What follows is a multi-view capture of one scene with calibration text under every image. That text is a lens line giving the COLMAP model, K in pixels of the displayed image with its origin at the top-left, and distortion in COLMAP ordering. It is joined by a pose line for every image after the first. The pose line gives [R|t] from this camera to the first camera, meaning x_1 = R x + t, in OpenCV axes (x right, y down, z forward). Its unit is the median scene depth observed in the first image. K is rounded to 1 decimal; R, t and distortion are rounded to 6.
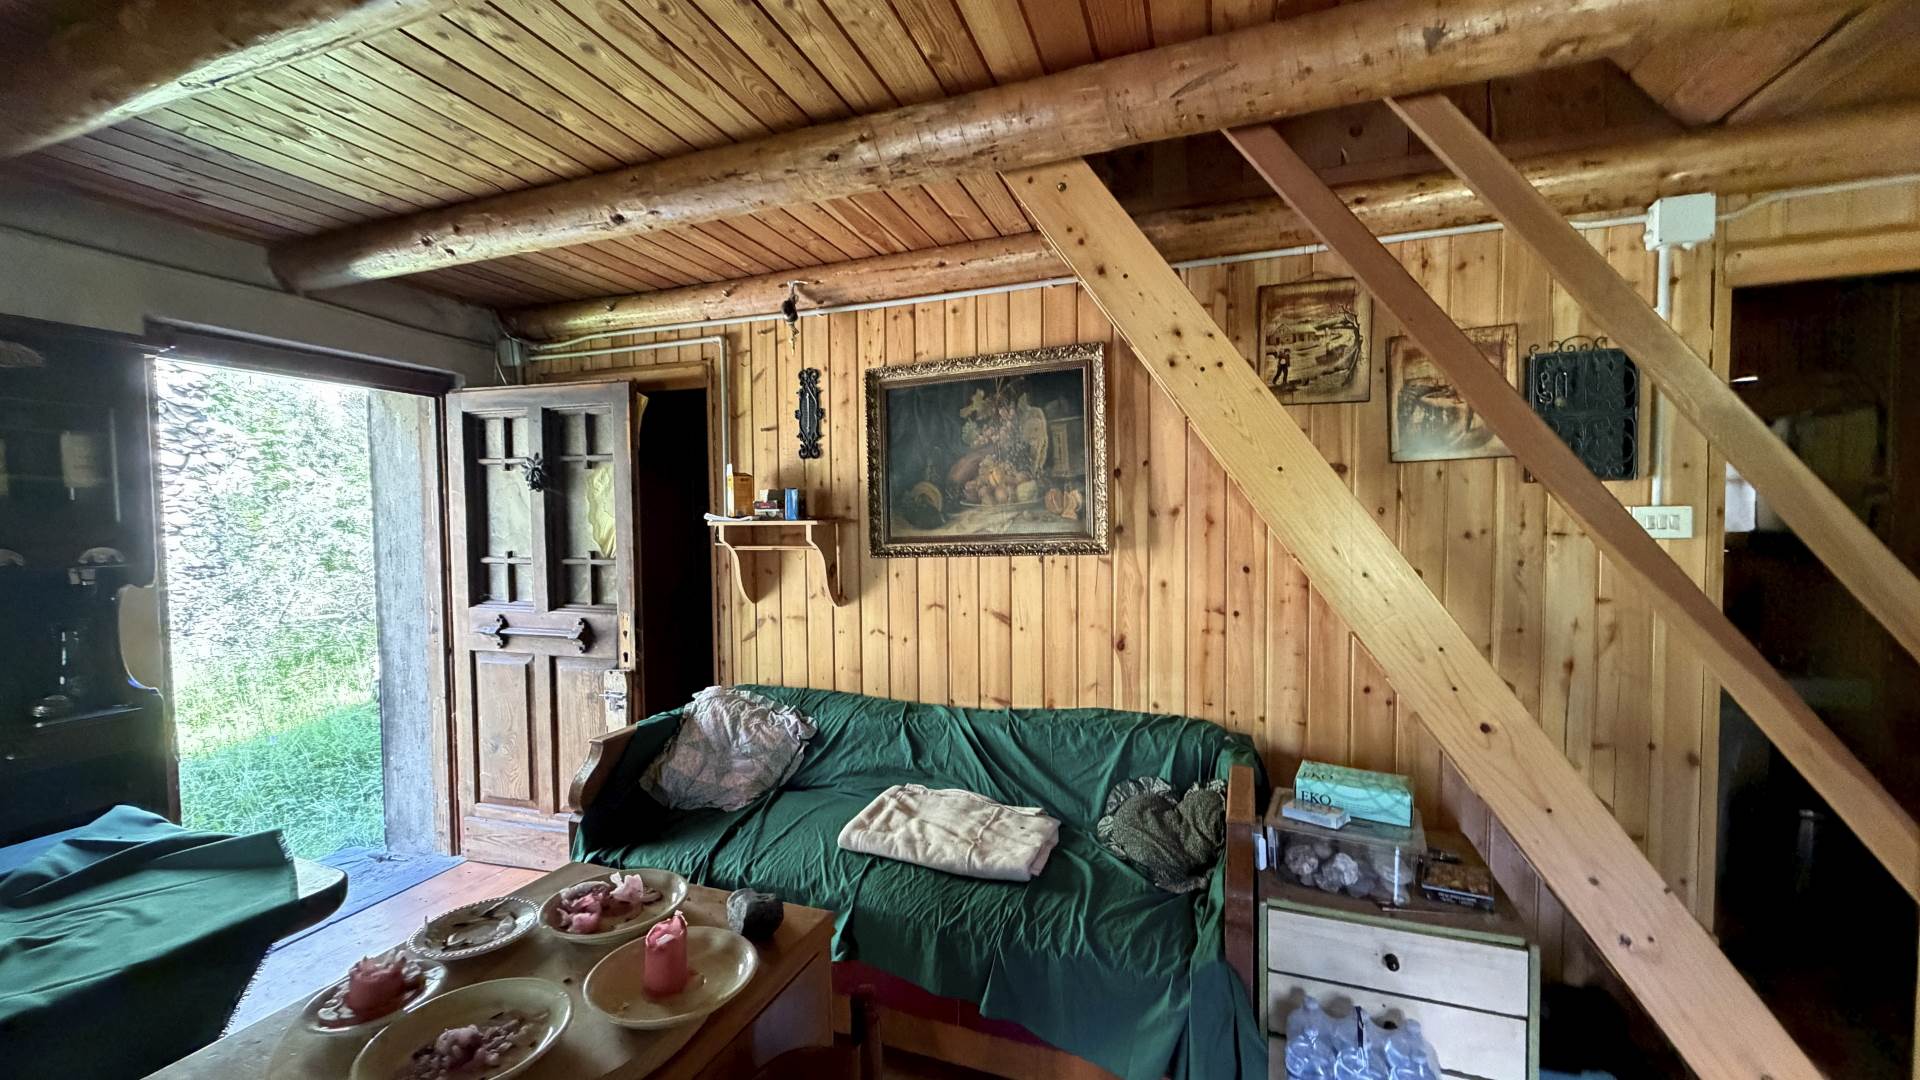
lens RADIAL K [[762.9, 0, 957.1], [0, 762.9, 539.5], [0, 0, 1]] dist [0.000973, 0.000260]
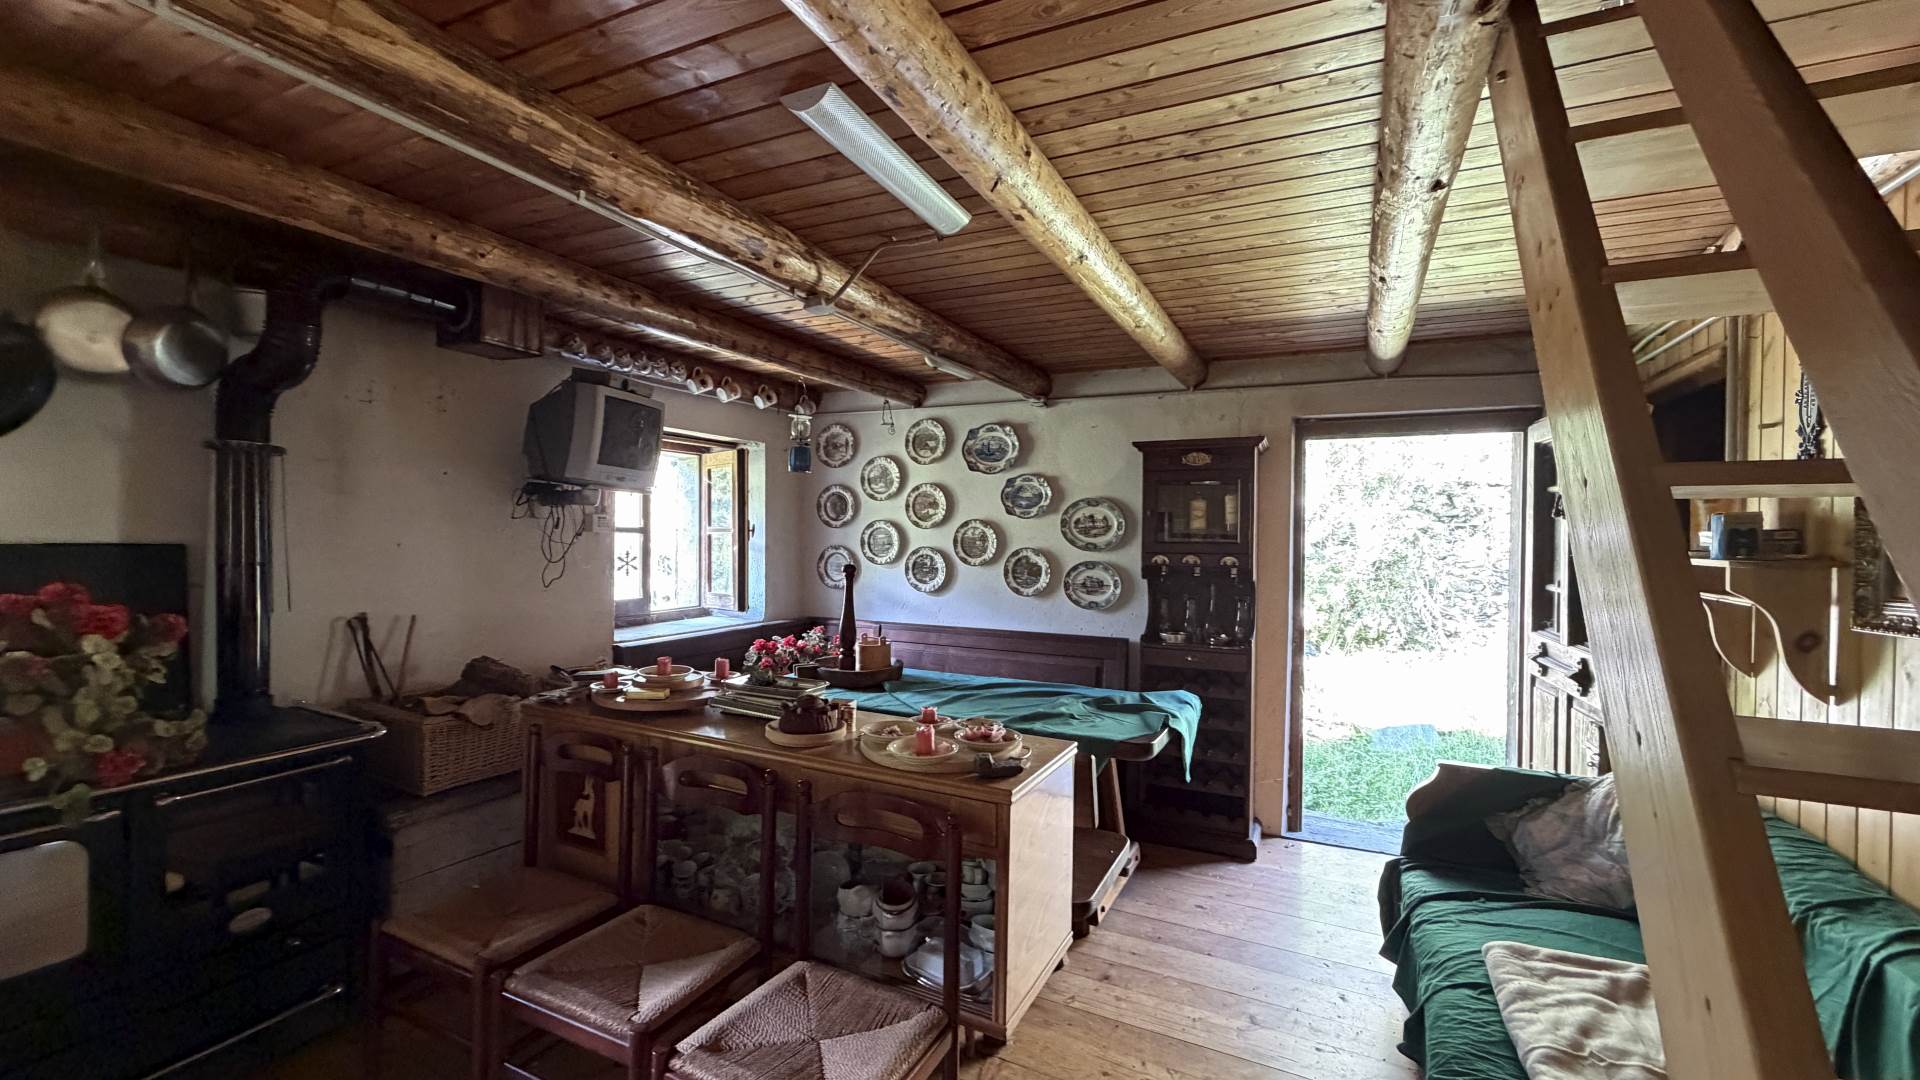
lens RADIAL K [[762.9, 0, 954.7], [0, 762.9, 539.4], [0, 0, 1]] dist [0.000973, 0.000260]
pose [[-0.100716, 0.015578, -0.994793, 0.703255], [-0.041668, 0.998934, 0.019862, -0.035984], [0.994042, 0.043451, -0.099959, 0.491903]]
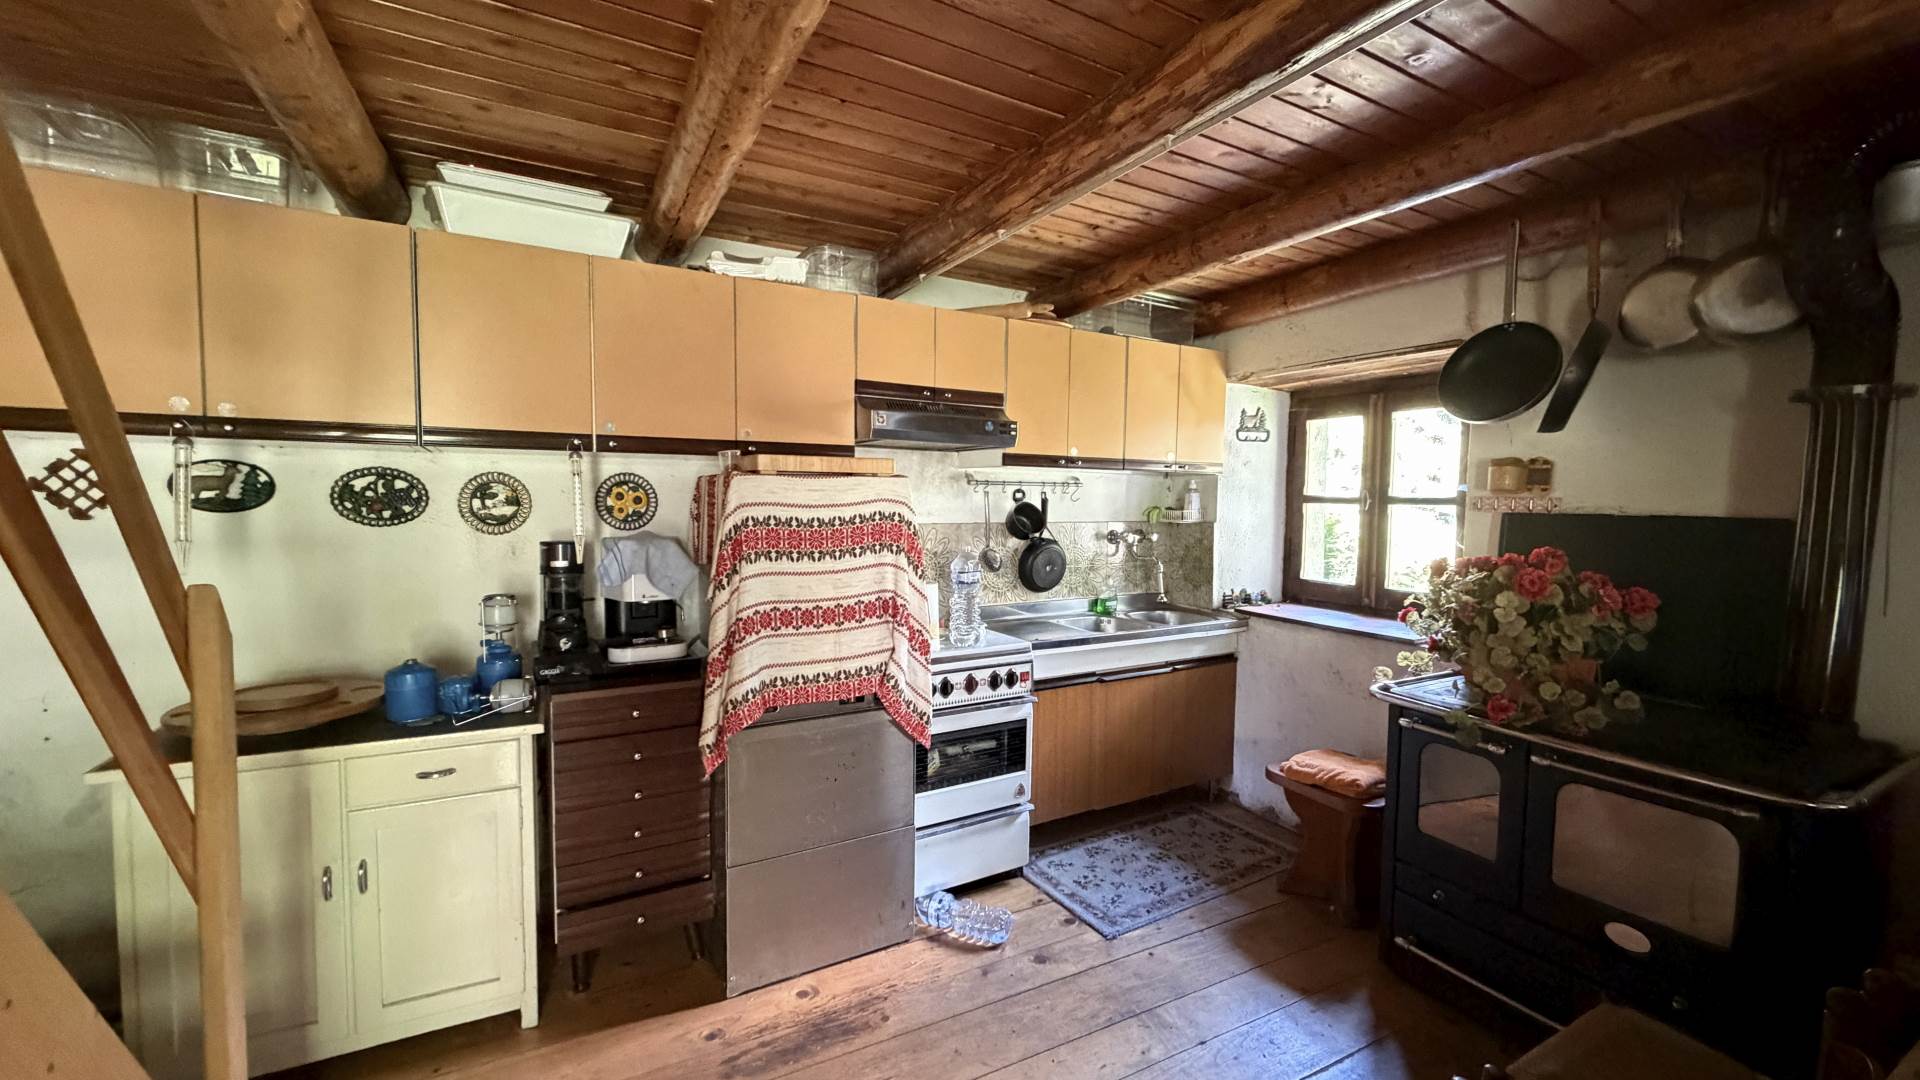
lens RADIAL K [[762.9, 0, 955.2], [0, 762.9, 537.5], [0, 0, 1]] dist [0.000973, 0.000260]
pose [[-0.755212, -0.032667, 0.654666, -0.116540], [0.019148, 0.997232, 0.071850, -0.025113], [-0.655200, 0.066797, -0.752496, 0.640225]]
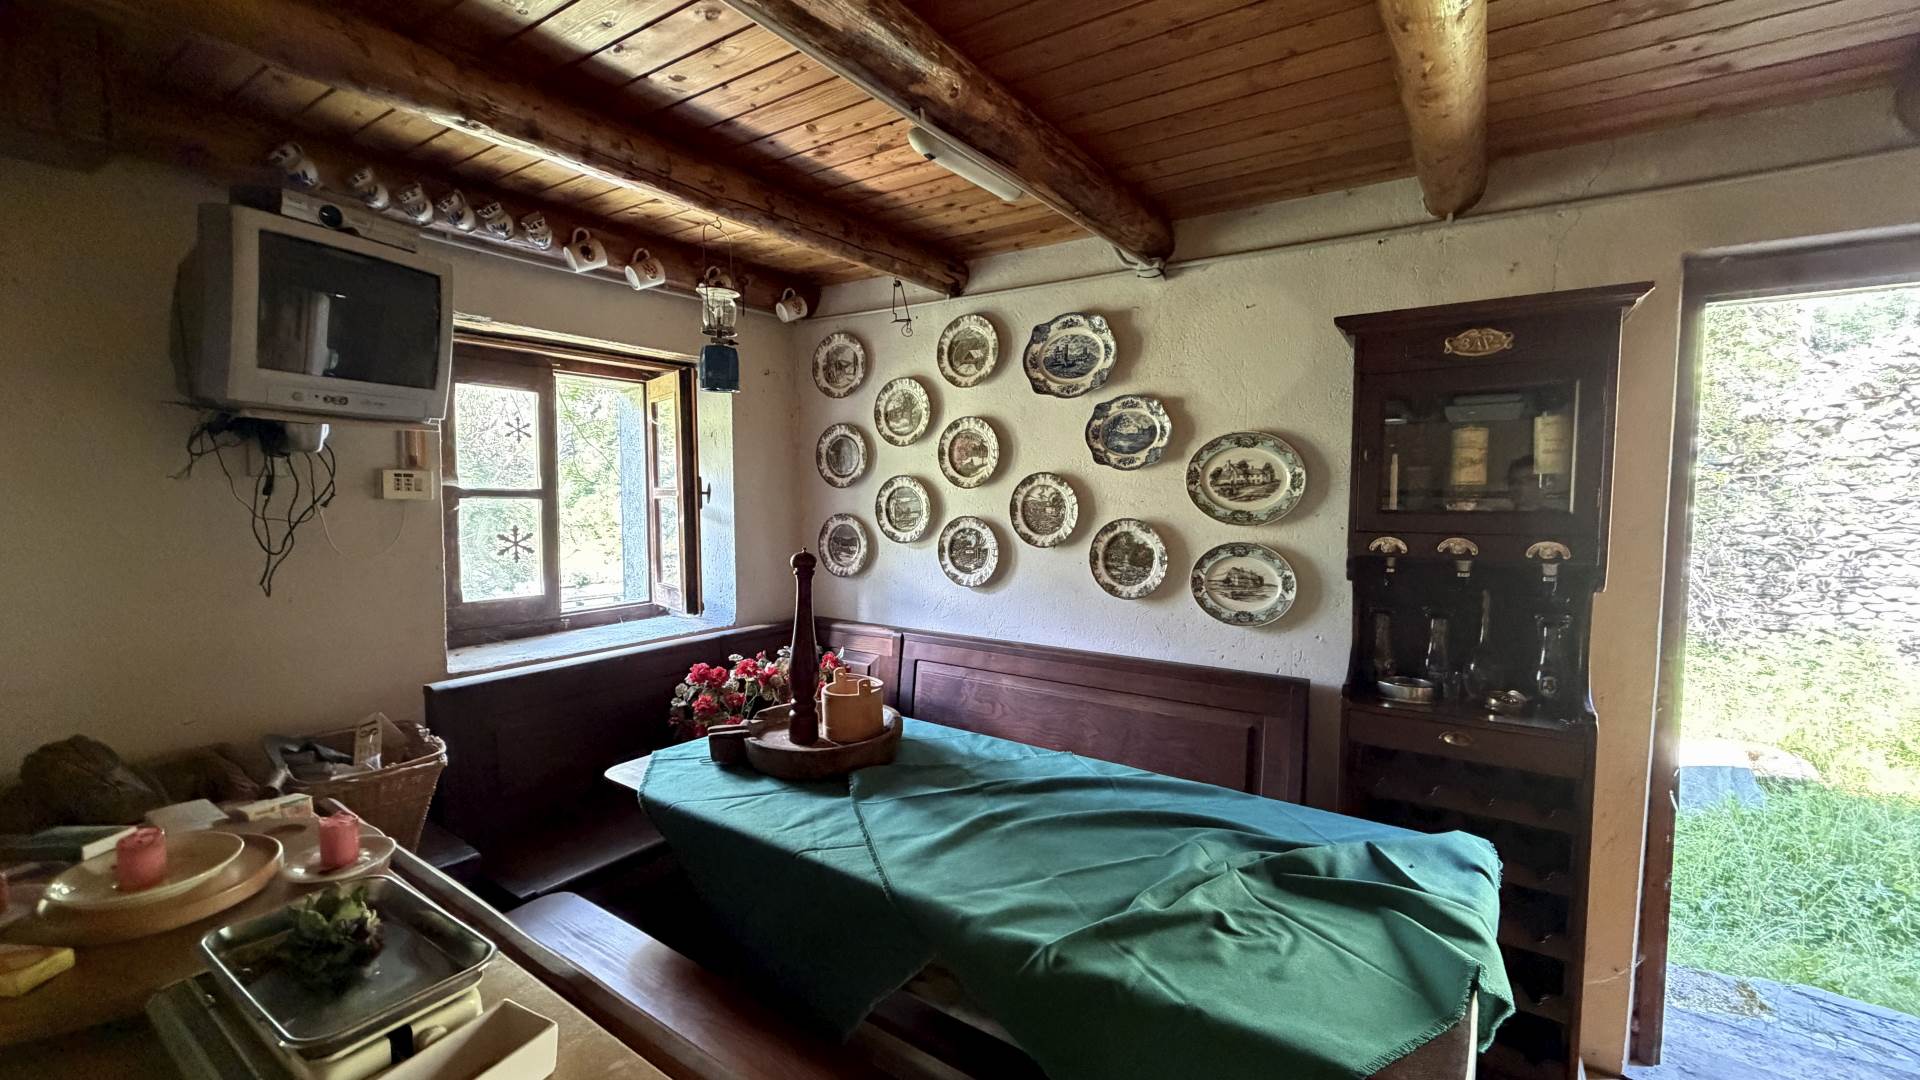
lens RADIAL K [[762.9, 0, 954.6], [0, 762.9, 538.2], [0, 0, 1]] dist [0.000973, 0.000260]
pose [[-0.243719, 0.068733, -0.967407, -0.089117], [-0.032465, 0.996348, 0.078968, -0.037820], [0.969302, 0.050653, -0.240598, 0.506490]]
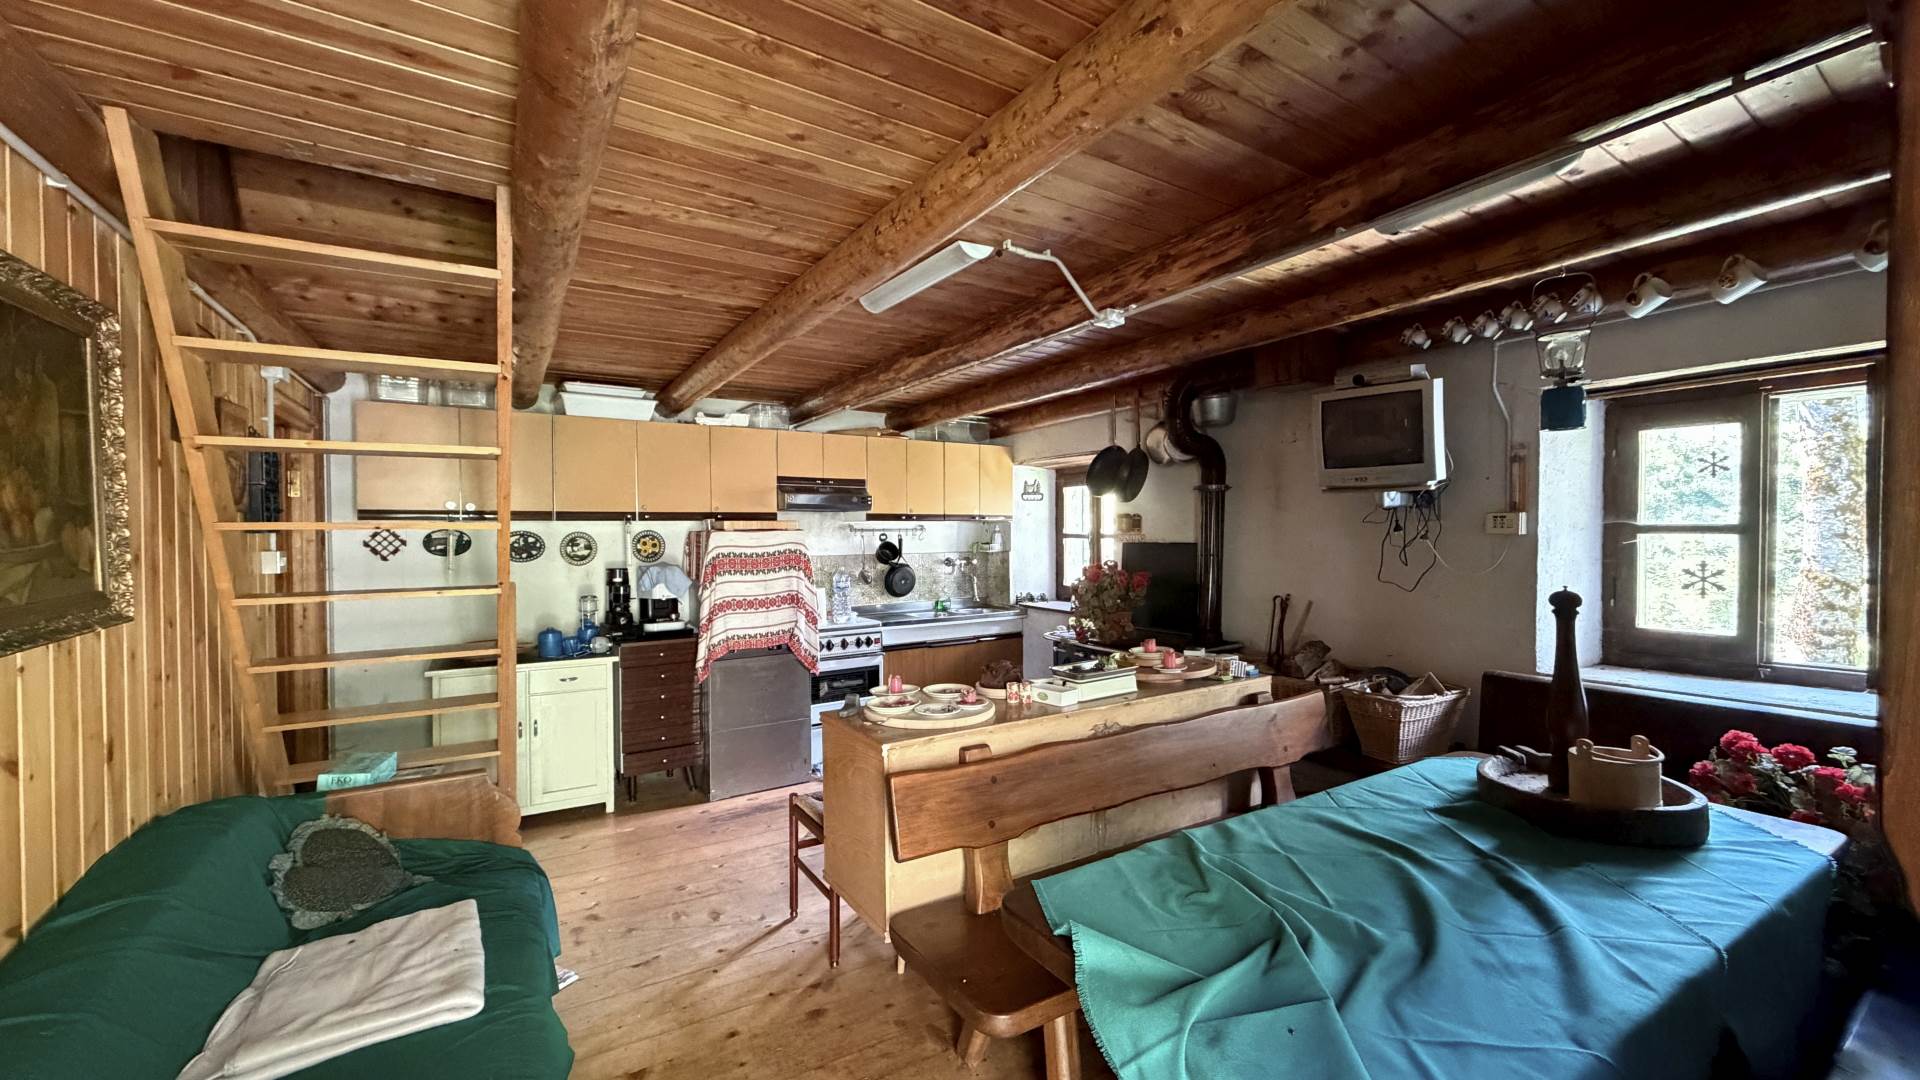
lens RADIAL K [[762.9, 0, 960.7], [0, 762.9, 536.8], [0, 0, 1]] dist [0.000973, 0.000260]
pose [[-0.798071, 0.014771, 0.602383, -0.957618], [0.037393, 0.998987, 0.025043, -0.053192], [-0.601402, 0.042511, -0.797815, 1.270887]]
